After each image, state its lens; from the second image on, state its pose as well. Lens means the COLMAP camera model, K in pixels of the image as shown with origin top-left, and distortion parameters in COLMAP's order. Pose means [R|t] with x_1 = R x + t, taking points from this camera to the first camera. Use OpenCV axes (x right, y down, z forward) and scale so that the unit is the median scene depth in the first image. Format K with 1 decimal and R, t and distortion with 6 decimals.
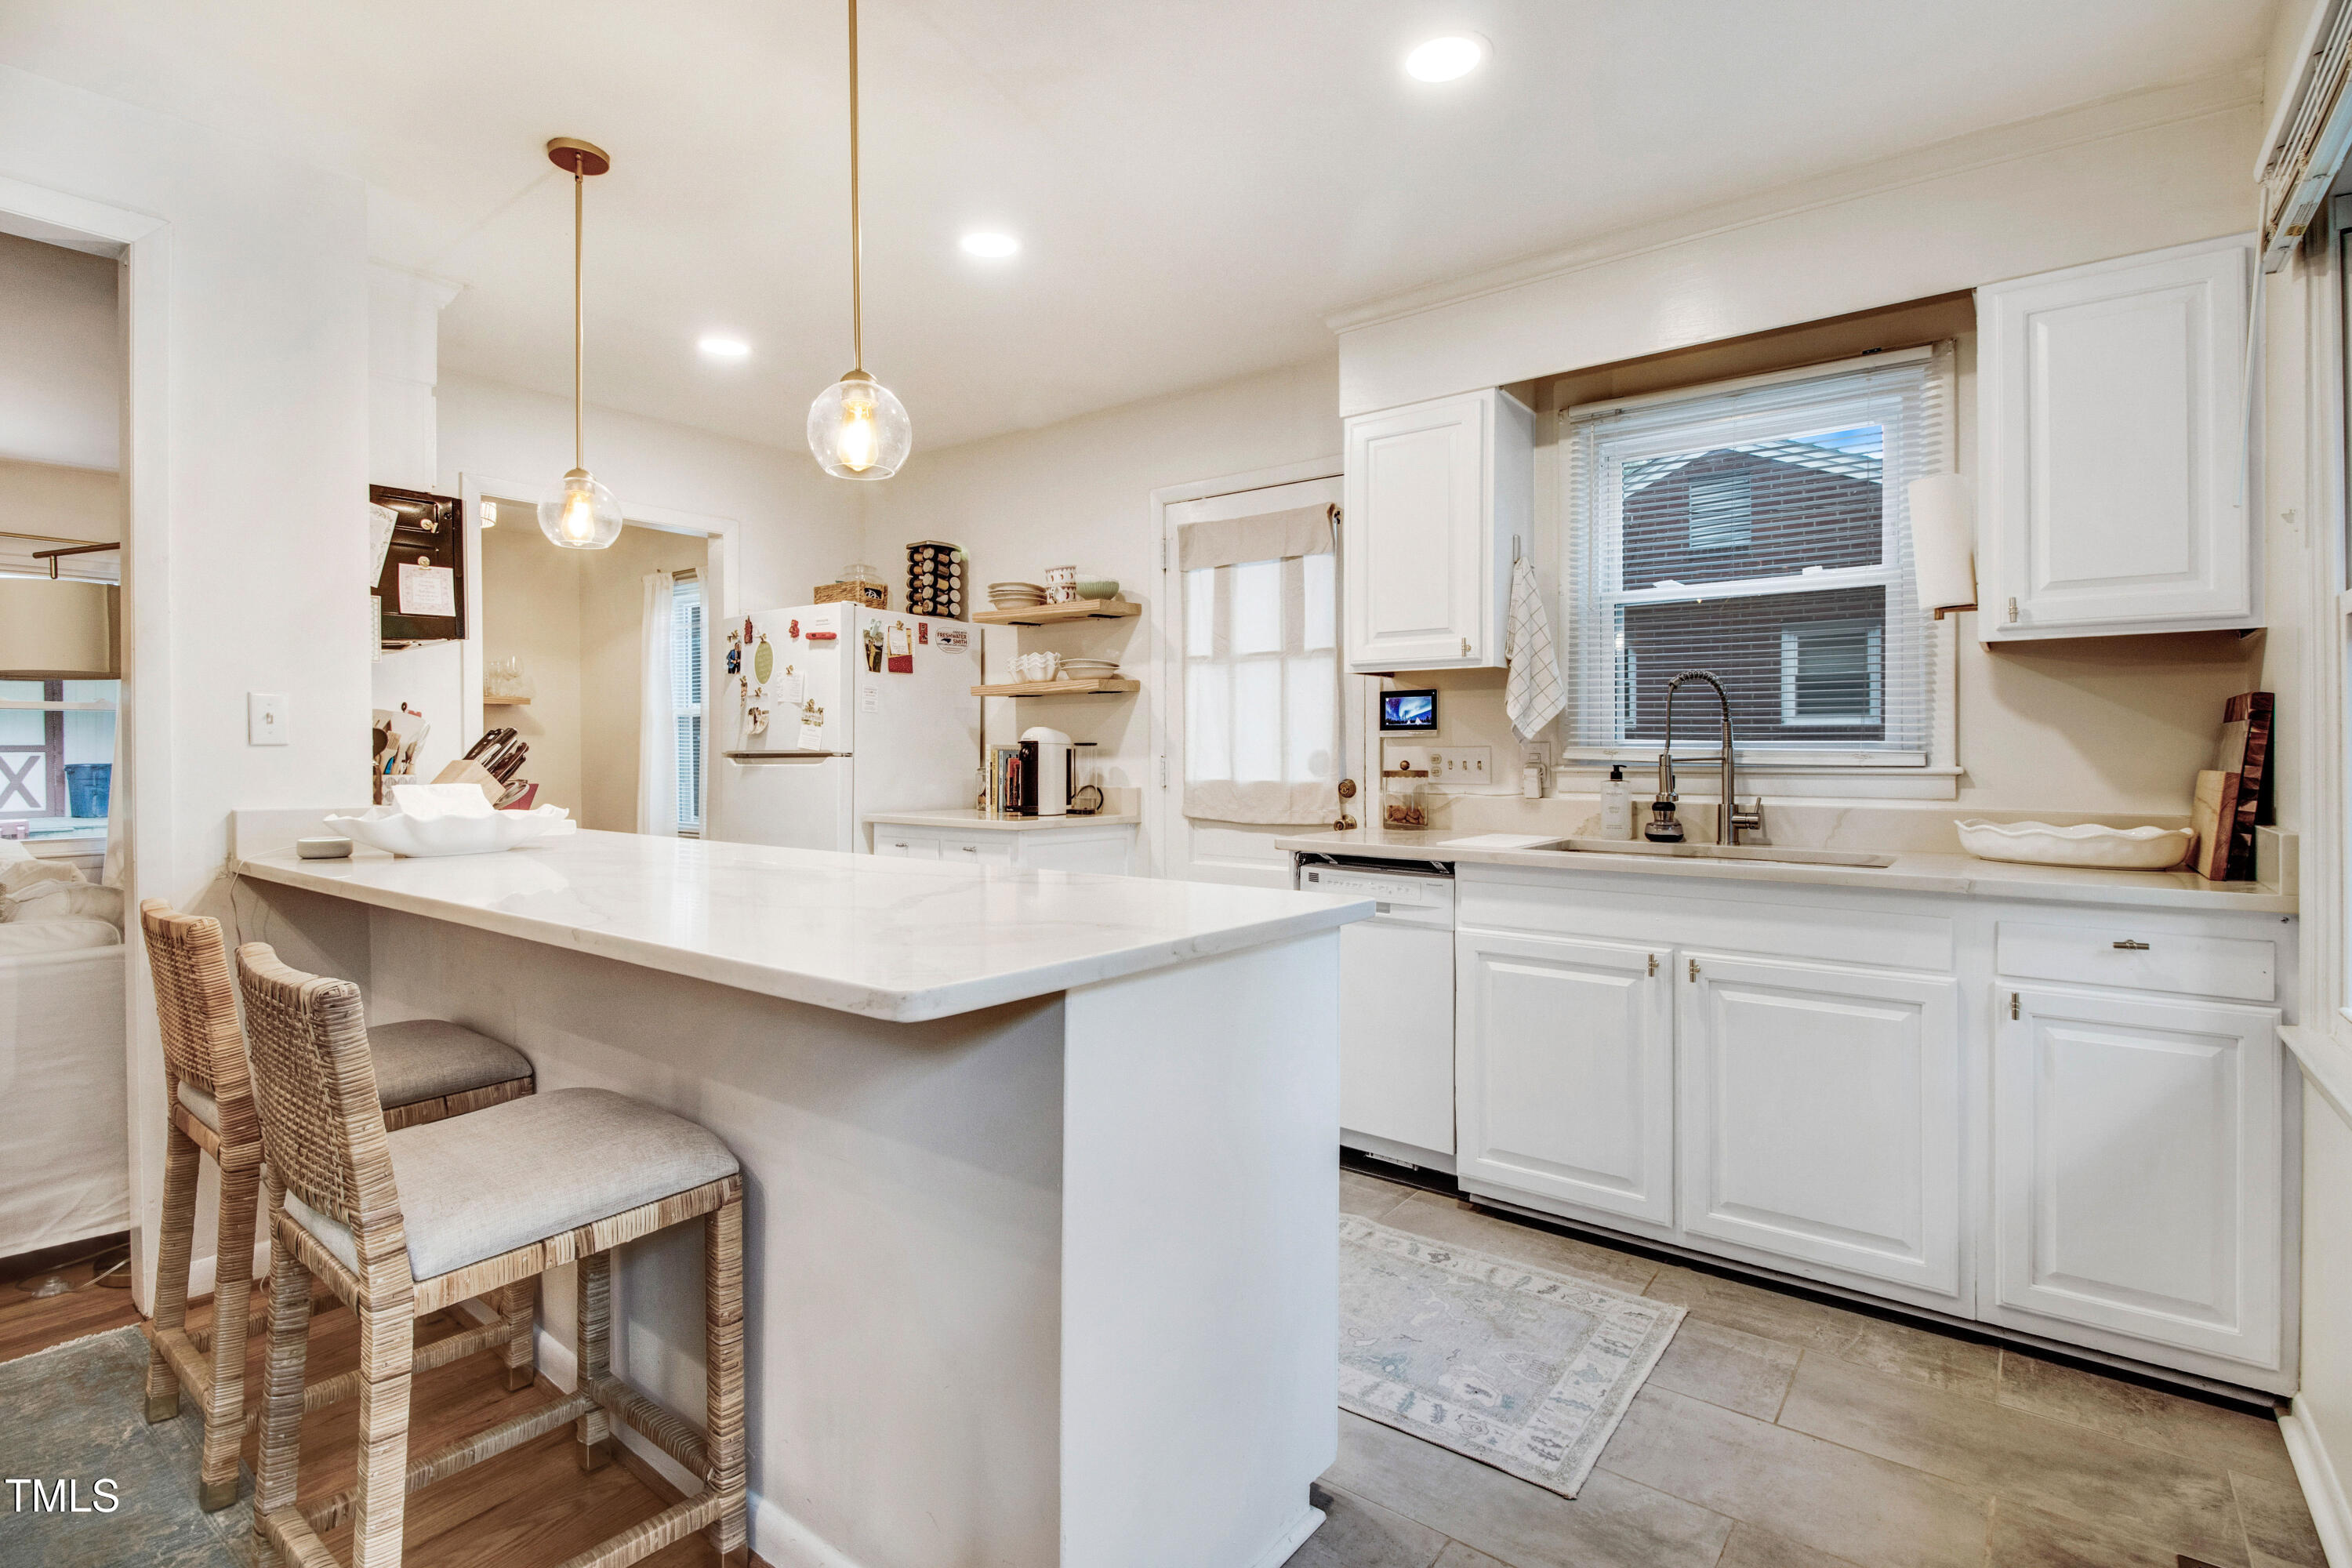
lens RADIAL K [[1092.5, 0, 1180.1], [0, 1092.5, 761.1], [0, 0, 1]] dist [-0.004471, -0.001333]
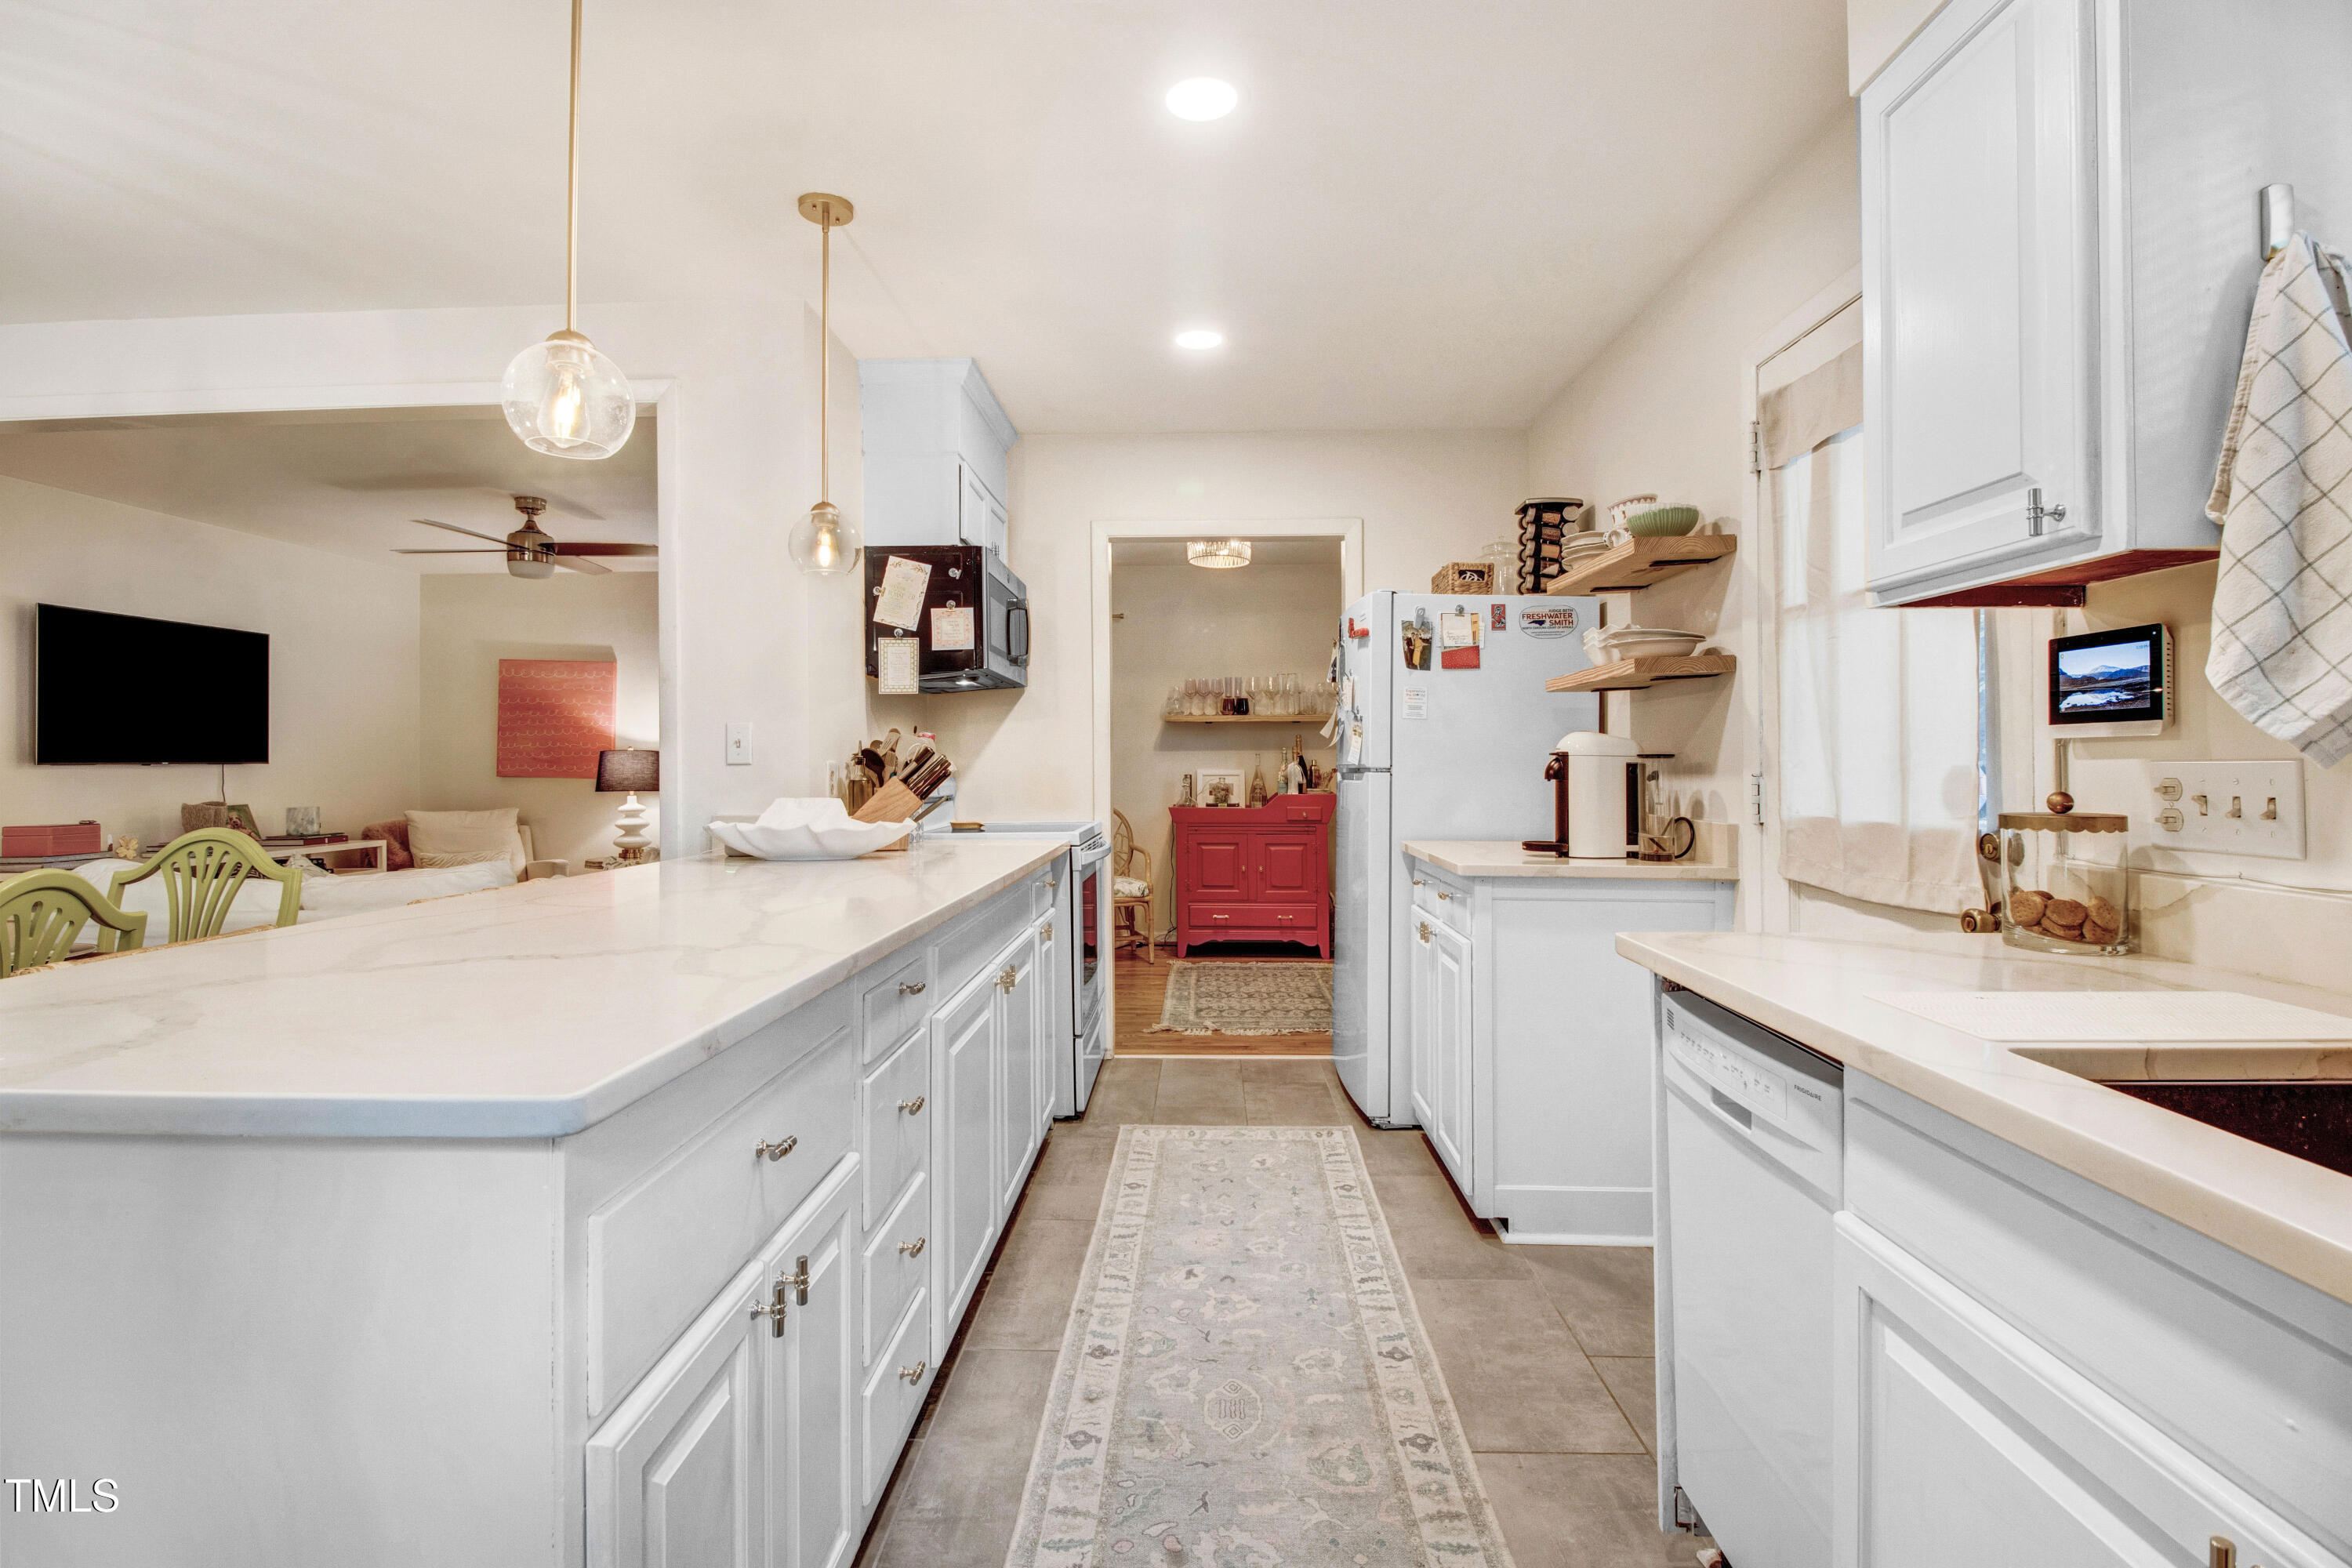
lens RADIAL K [[1092.5, 0, 1159.1], [0, 1092.5, 758.4], [0, 0, 1]] dist [-0.004471, -0.001333]
pose [[0.589326, -0.004334, -0.807884, 0.281508], [-0.005158, 0.999945, -0.009127, -0.006645], [0.807879, 0.009546, 0.589271, 0.364083]]
